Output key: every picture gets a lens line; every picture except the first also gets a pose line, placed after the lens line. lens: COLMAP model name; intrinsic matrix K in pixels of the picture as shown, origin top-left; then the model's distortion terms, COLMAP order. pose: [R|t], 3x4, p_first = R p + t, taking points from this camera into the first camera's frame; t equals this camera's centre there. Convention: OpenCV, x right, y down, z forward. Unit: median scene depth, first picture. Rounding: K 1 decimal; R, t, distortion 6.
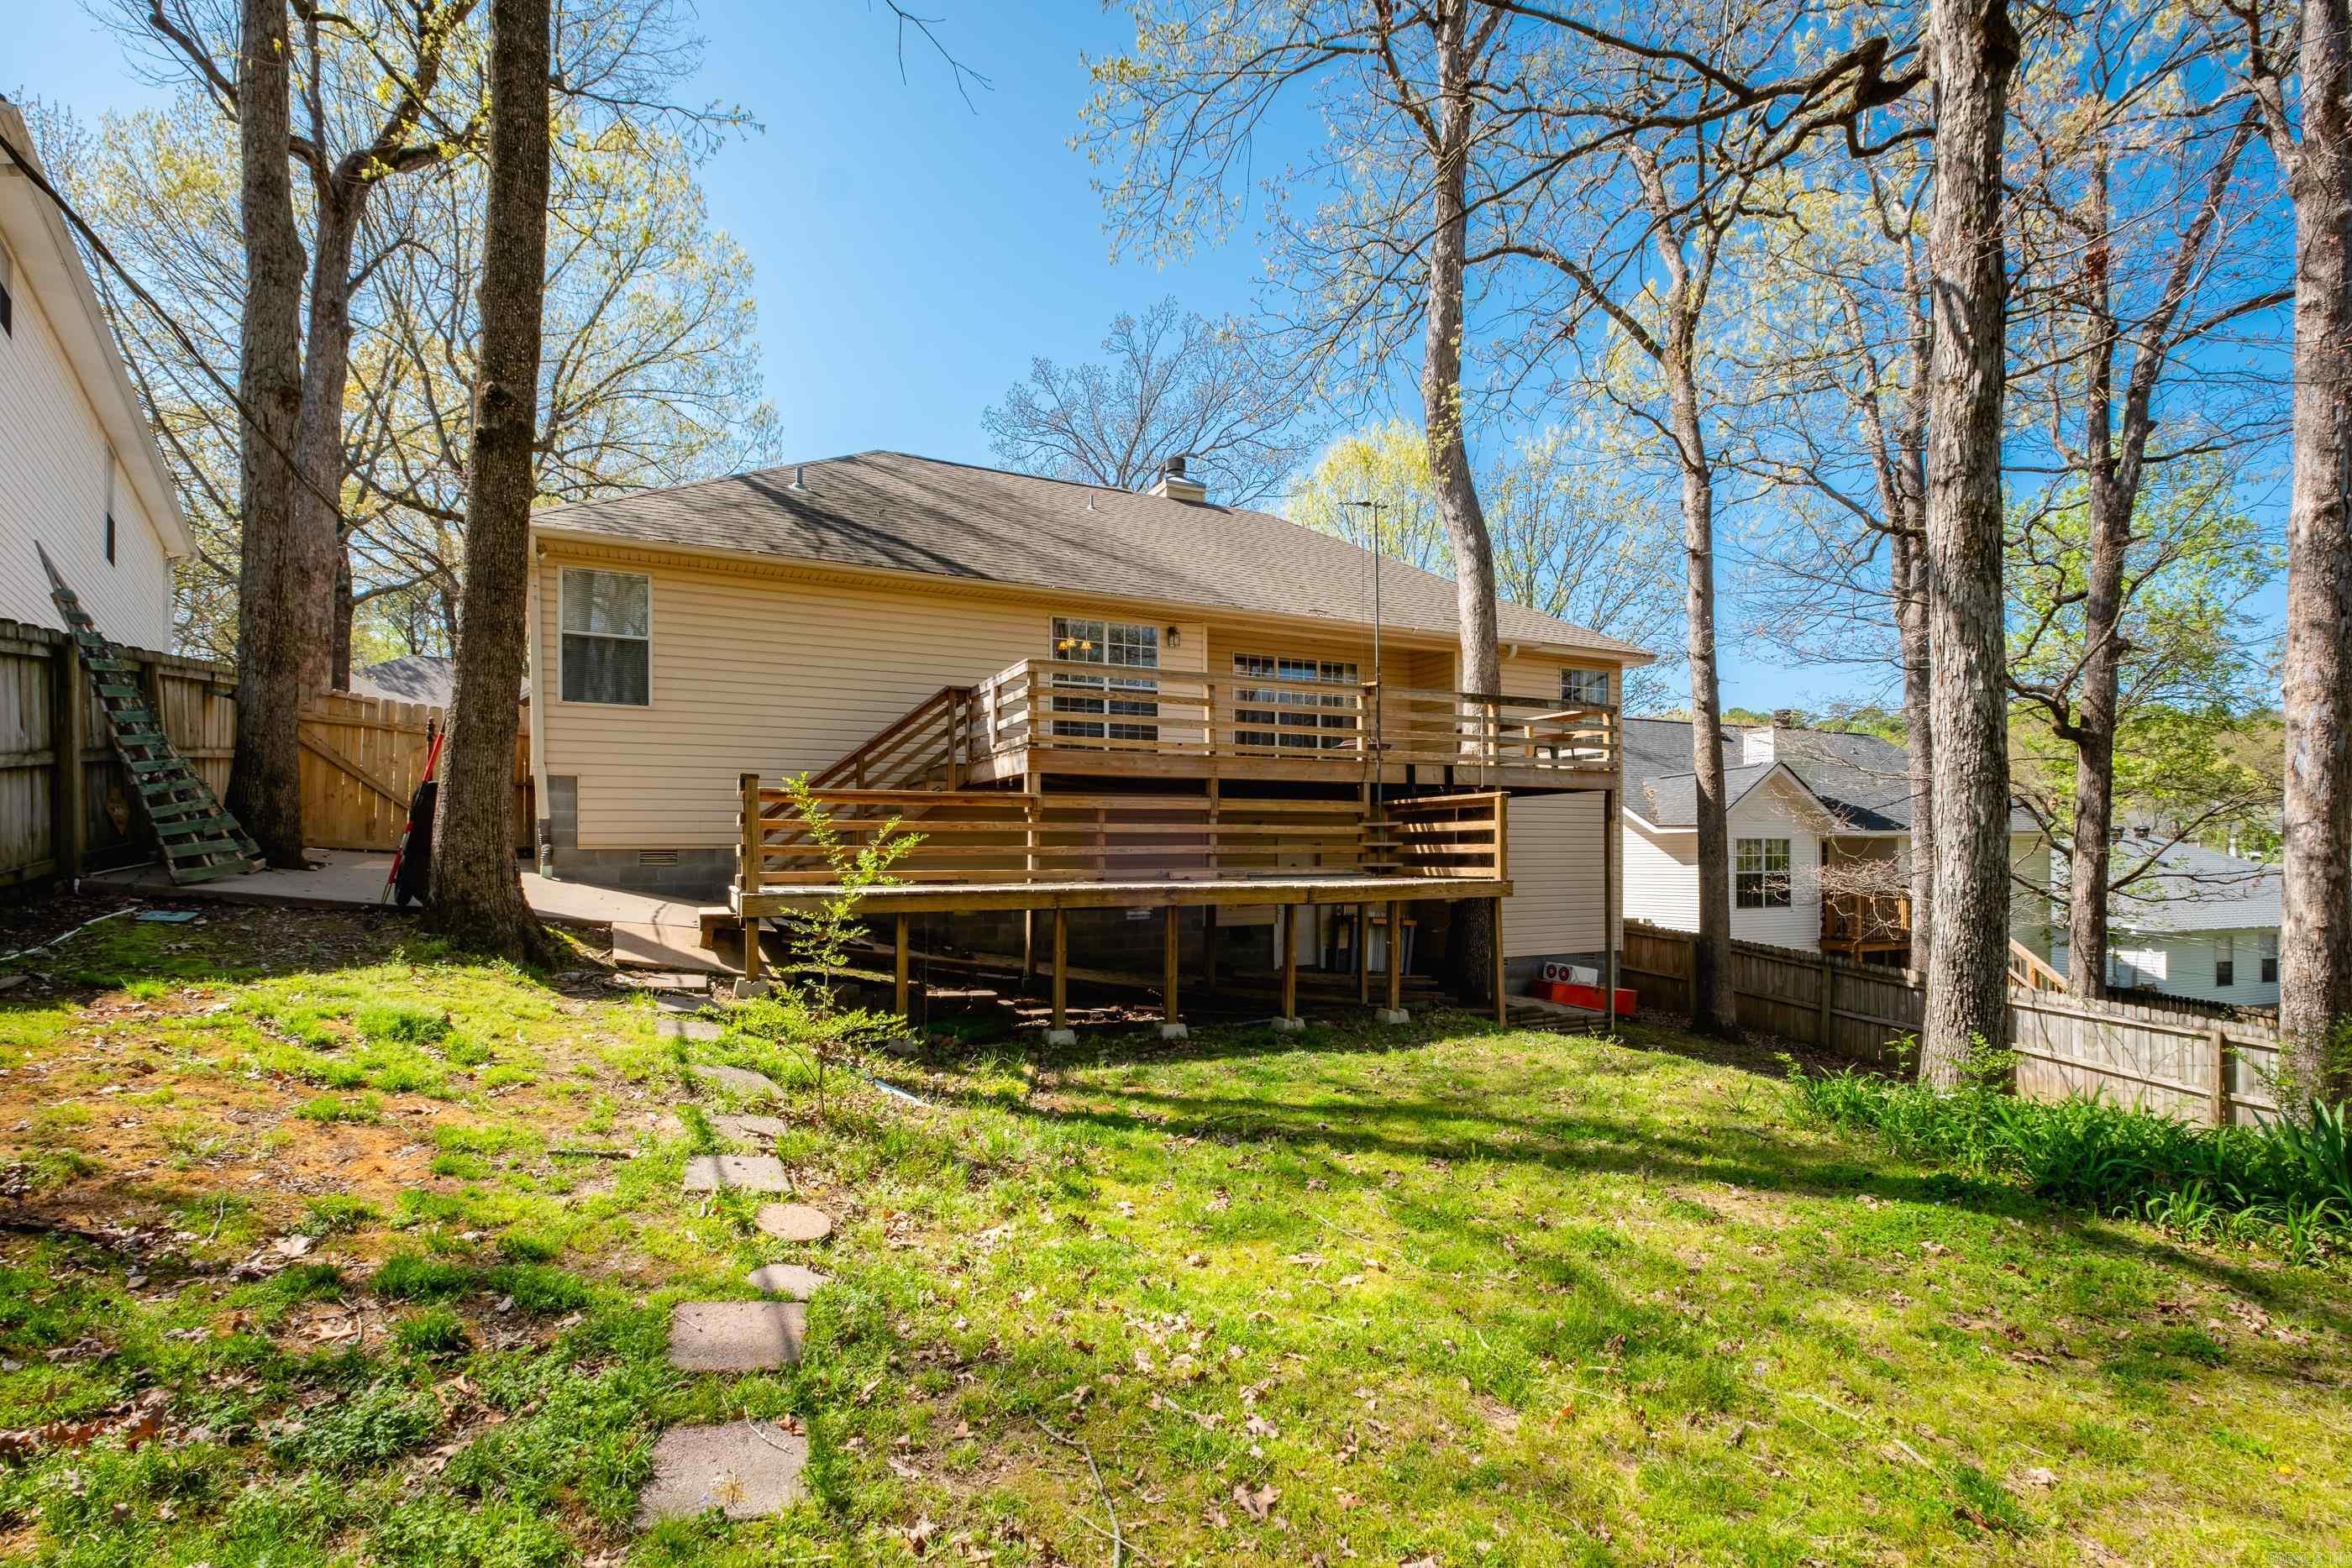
lens RADIAL K [[1072.6, 0, 1159.6], [0, 1072.6, 848.6], [0, 0, 1]] dist [0.002425, -0.000004]
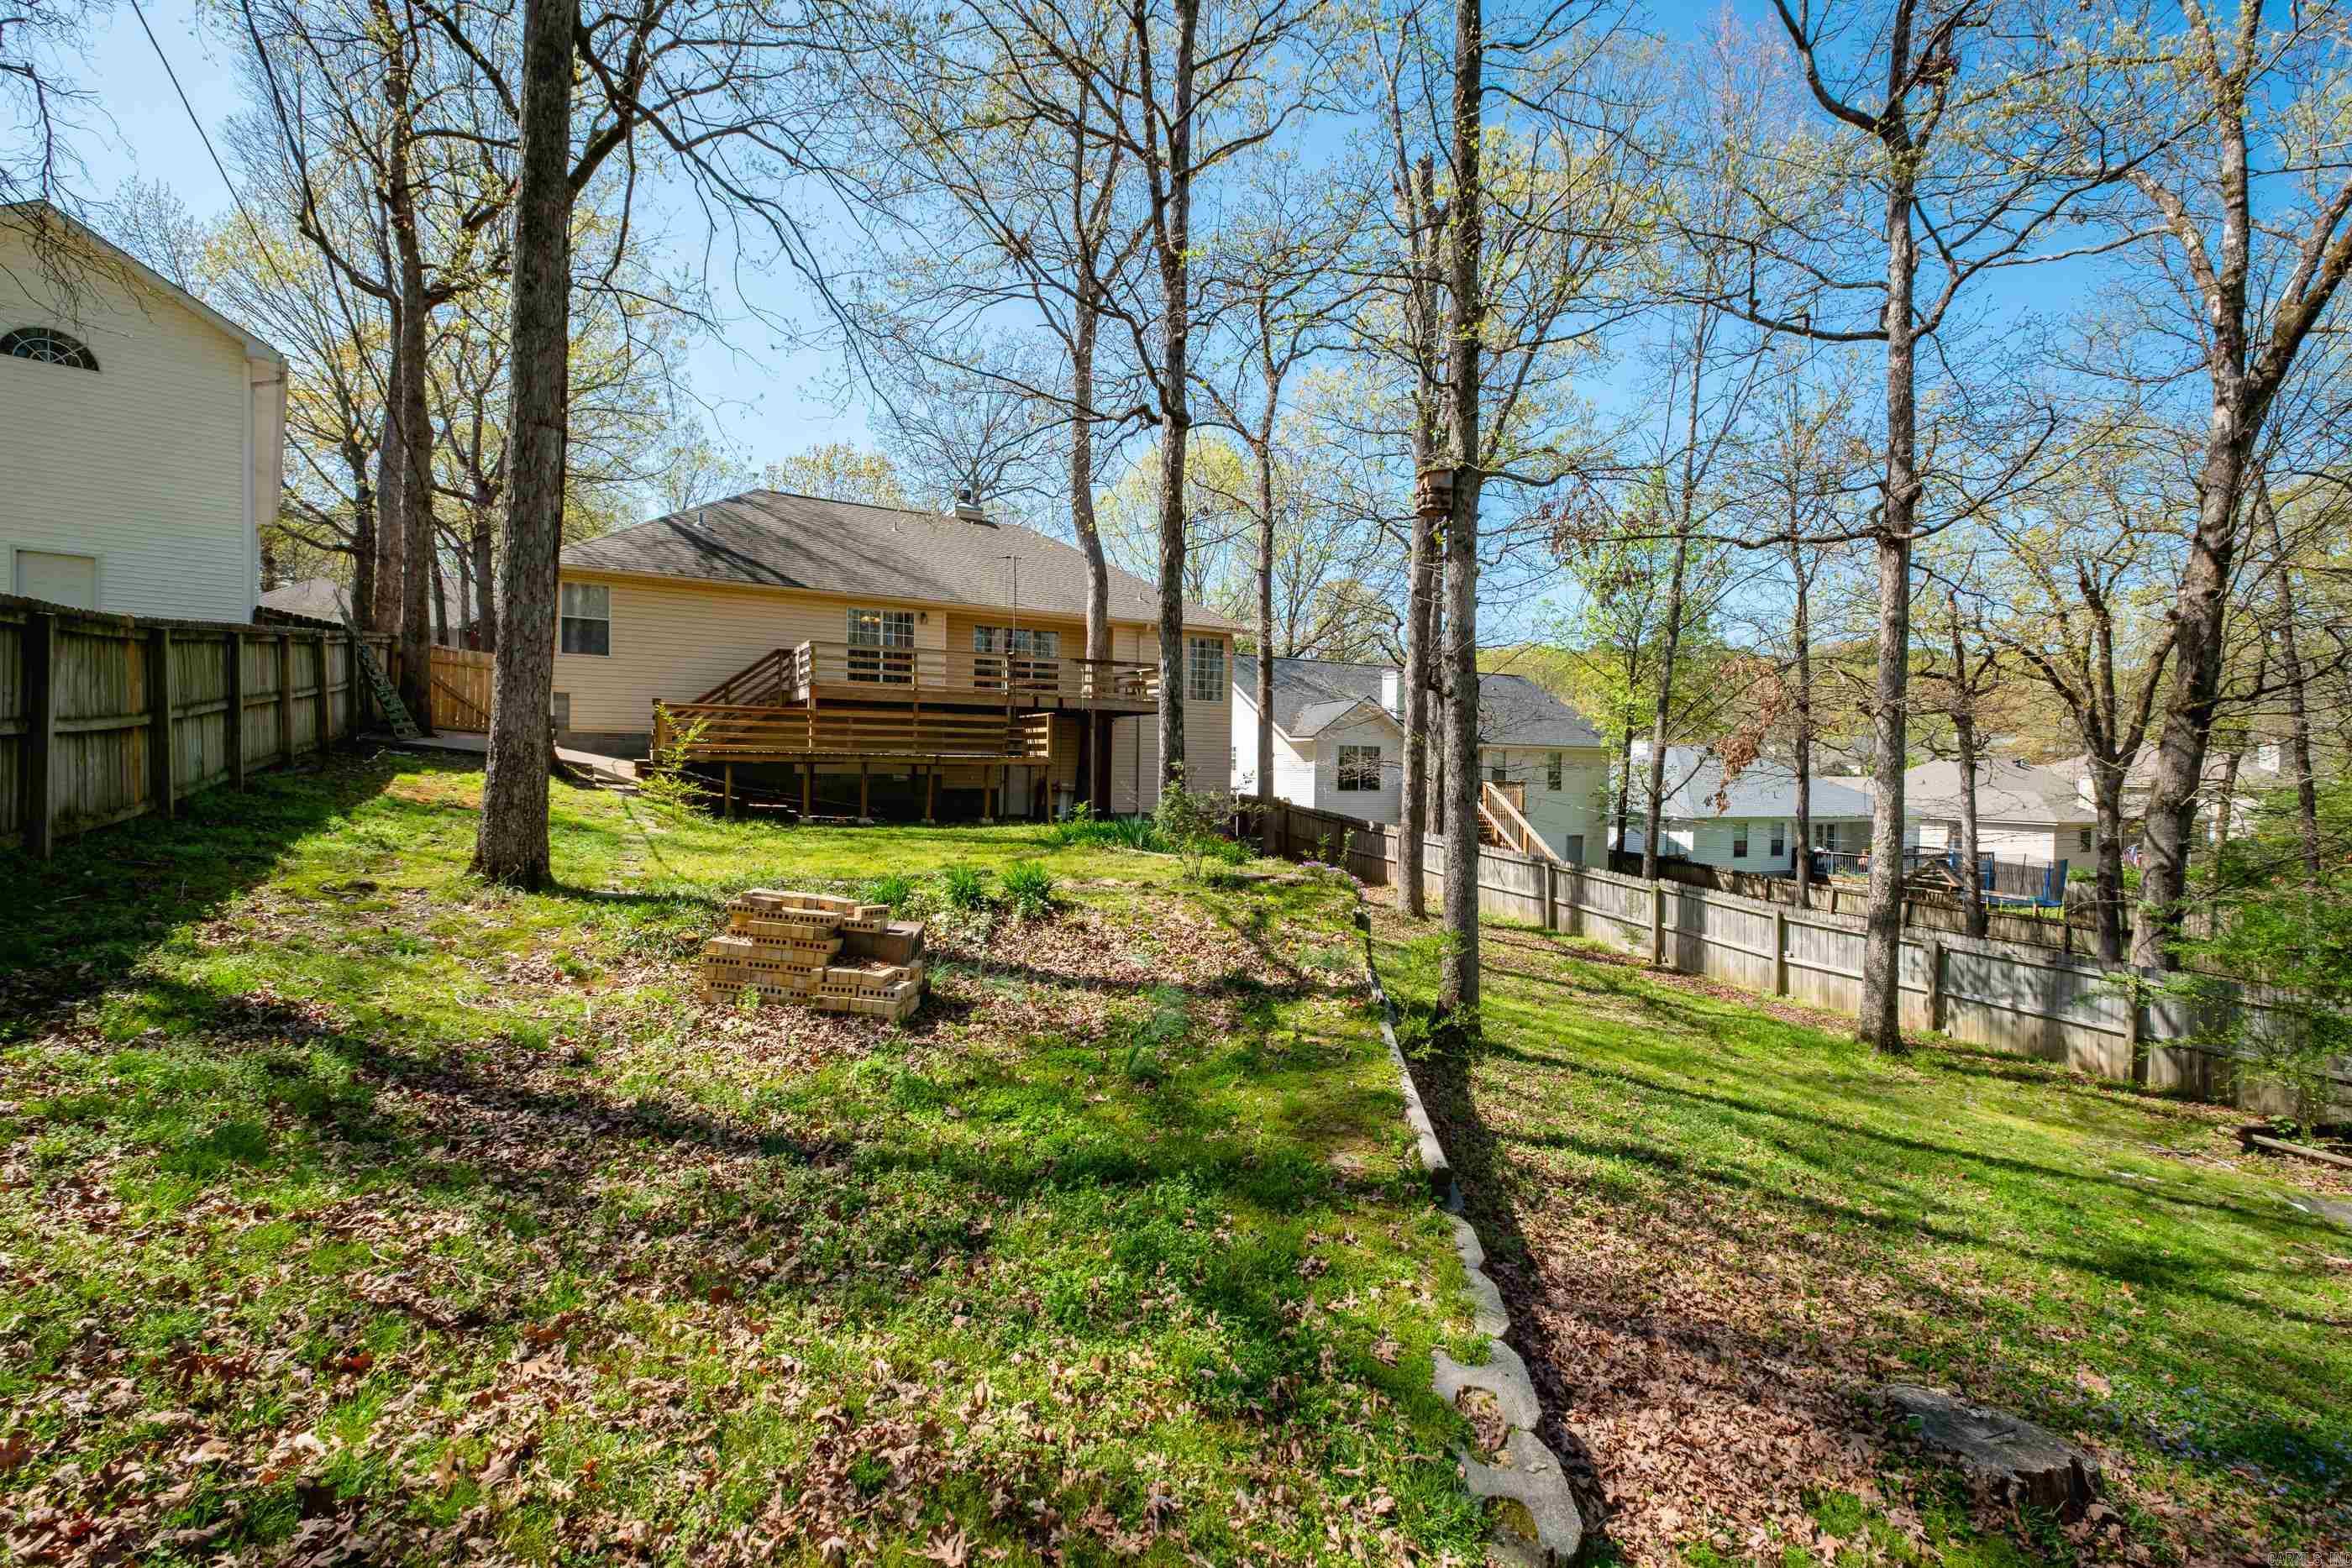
lens RADIAL K [[1018.9, 0, 1183.7], [0, 1018.9, 773.4], [0, 0, 1]] dist [0.006703, -0.004306]
pose [[0.996882, 0.016862, 0.077085, 0.317128], [-0.017918, 0.999754, 0.013039, 0.023622], [-0.076846, -0.014380, 0.996939, -0.697339]]
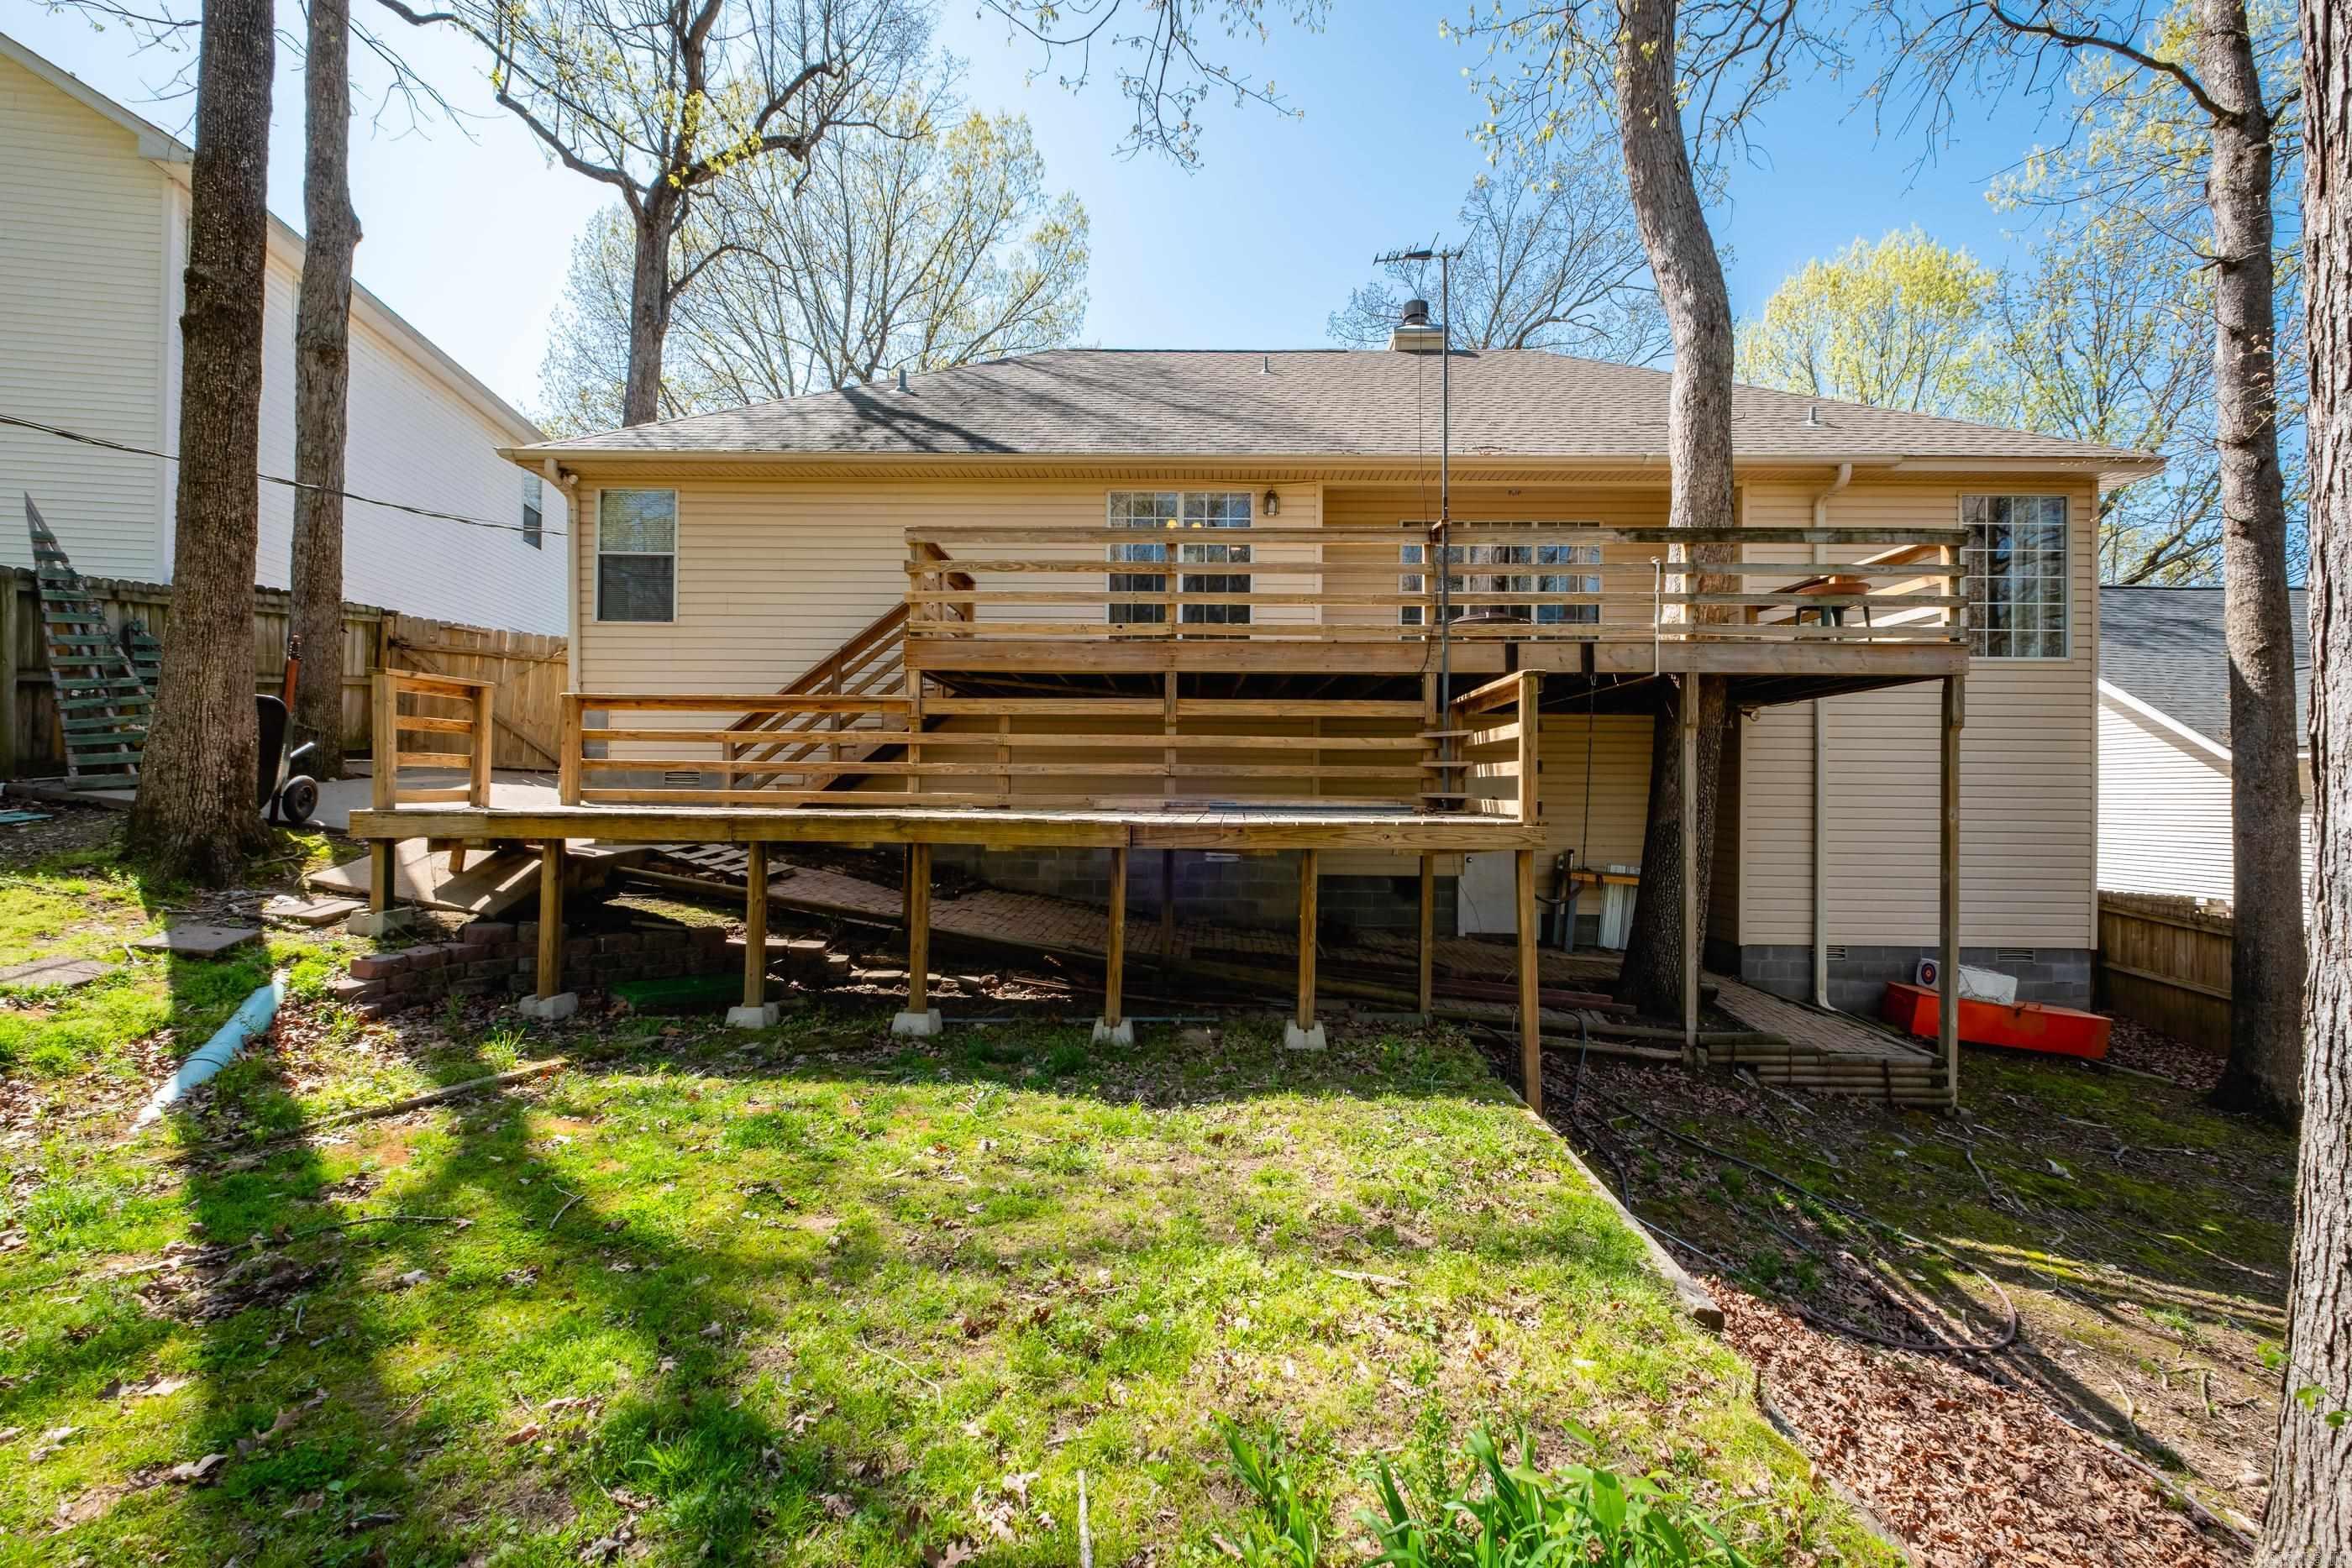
lens RADIAL K [[1018.9, 0, 1172.1], [0, 1018.9, 780.1], [0, 0, 1]] dist [0.006703, -0.004306]
pose [[0.890658, 0.008320, -0.454598, 0.297216], [-0.009803, 0.999952, -0.000905, 0.006910], [0.454569, 0.005263, 0.890696, 0.315609]]
